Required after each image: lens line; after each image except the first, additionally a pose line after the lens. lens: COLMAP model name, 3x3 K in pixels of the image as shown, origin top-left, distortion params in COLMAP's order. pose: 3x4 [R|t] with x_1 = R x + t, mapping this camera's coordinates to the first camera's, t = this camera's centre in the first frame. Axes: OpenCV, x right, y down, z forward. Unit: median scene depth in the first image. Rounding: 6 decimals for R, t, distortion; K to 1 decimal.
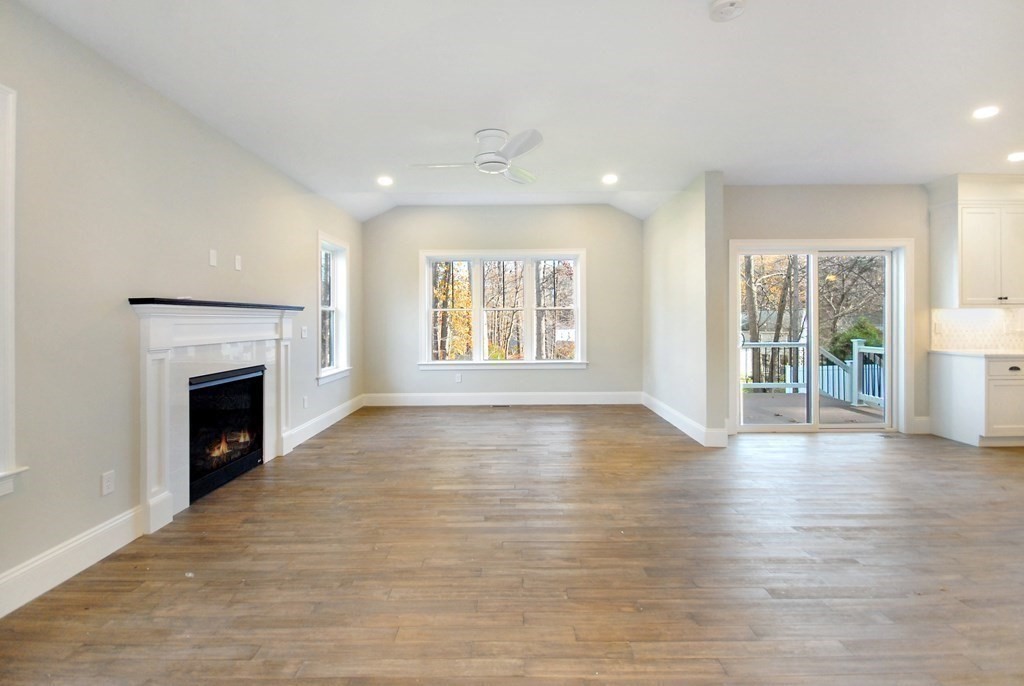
lens RADIAL K [[448.4, 0, 528.9], [0, 448.4, 308.3], [0, 0, 1]] dist [0.000621, -0.000196]
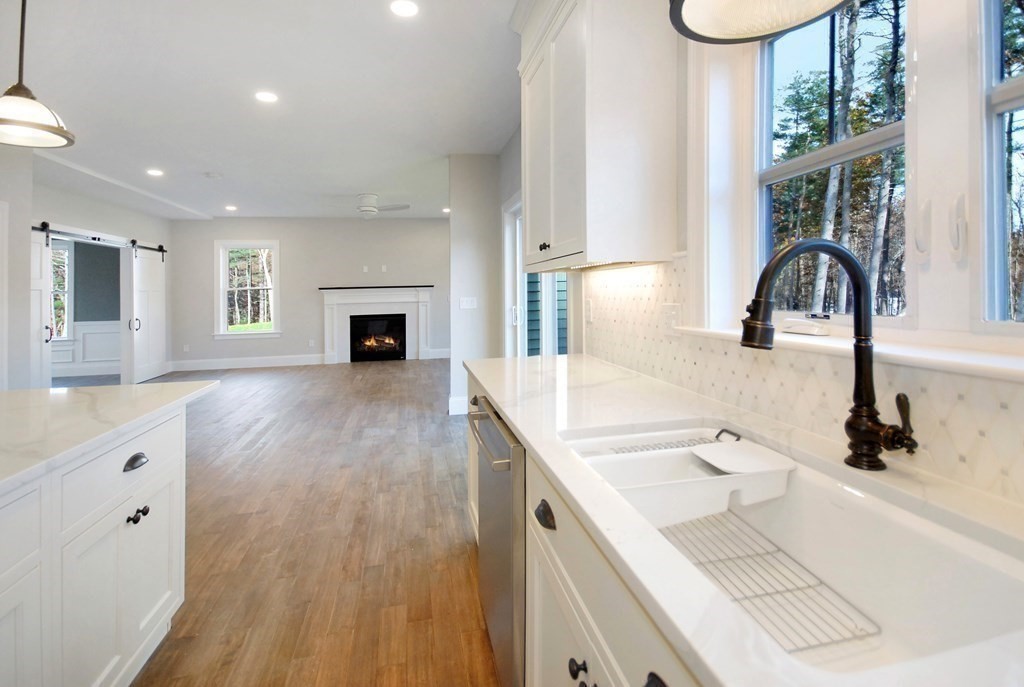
lens RADIAL K [[479.2, 0, 568.5], [0, 479.2, 282.2], [0, 0, 1]] dist [0.006681, 0.000091]
pose [[0.293702, -0.017920, -0.955729, 1.926861], [0.043659, 0.999032, -0.005315, 0.021579], [0.954900, -0.040165, 0.294200, 1.128085]]
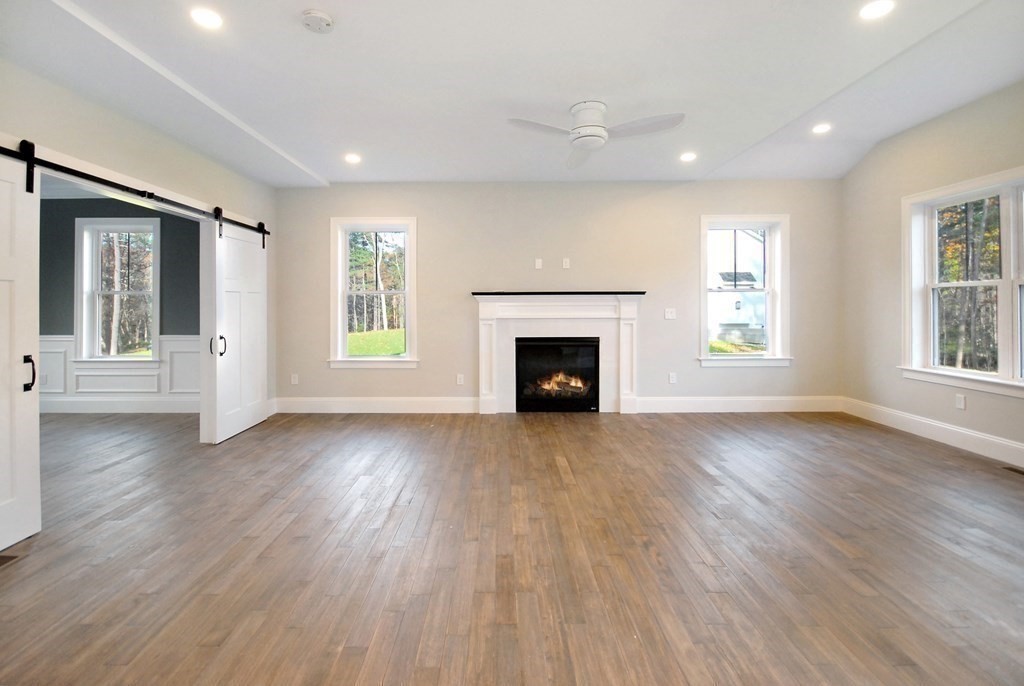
lens RADIAL K [[479.2, 0, 510.1], [0, 479.2, 299.2], [0, 0, 1]] dist [0.006681, 0.000091]
pose [[0.008193, -0.006662, -0.999944, 0.841242], [0.027579, 0.999599, -0.006434, 0.017996], [0.999586, -0.027525, 0.008373, 0.769337]]
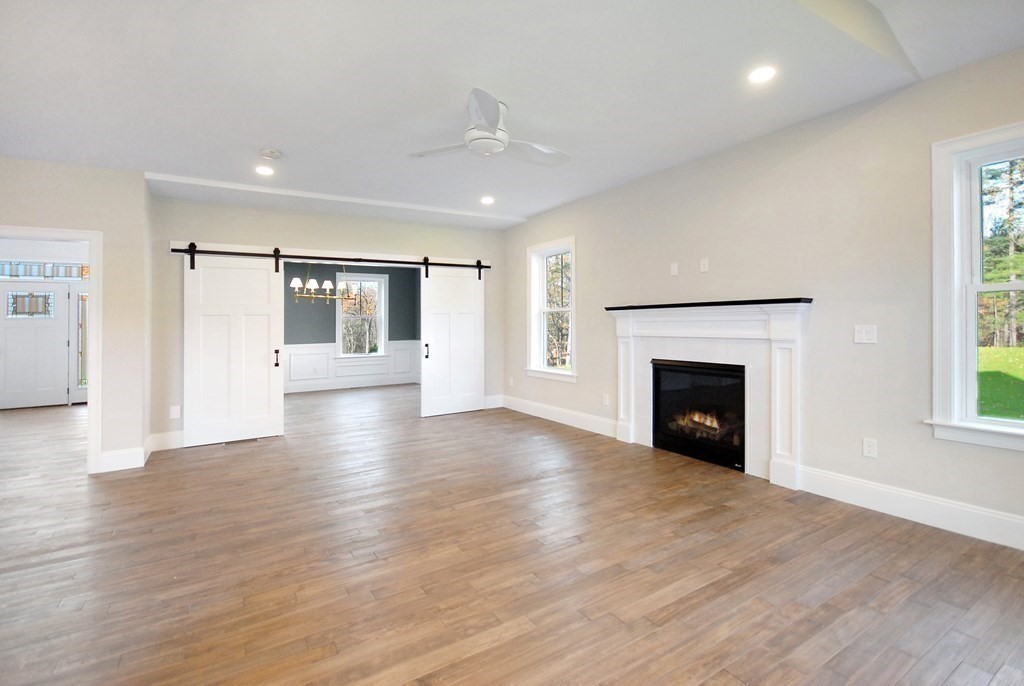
lens RADIAL K [[479.2, 0, 539.1], [0, 479.2, 314.8], [0, 0, 1]] dist [0.006681, 0.000091]
pose [[-0.839872, 0.005520, -0.542756, 0.305685], [0.028603, 0.999009, -0.034102, 0.045141], [0.542030, -0.044165, -0.839198, 1.676517]]
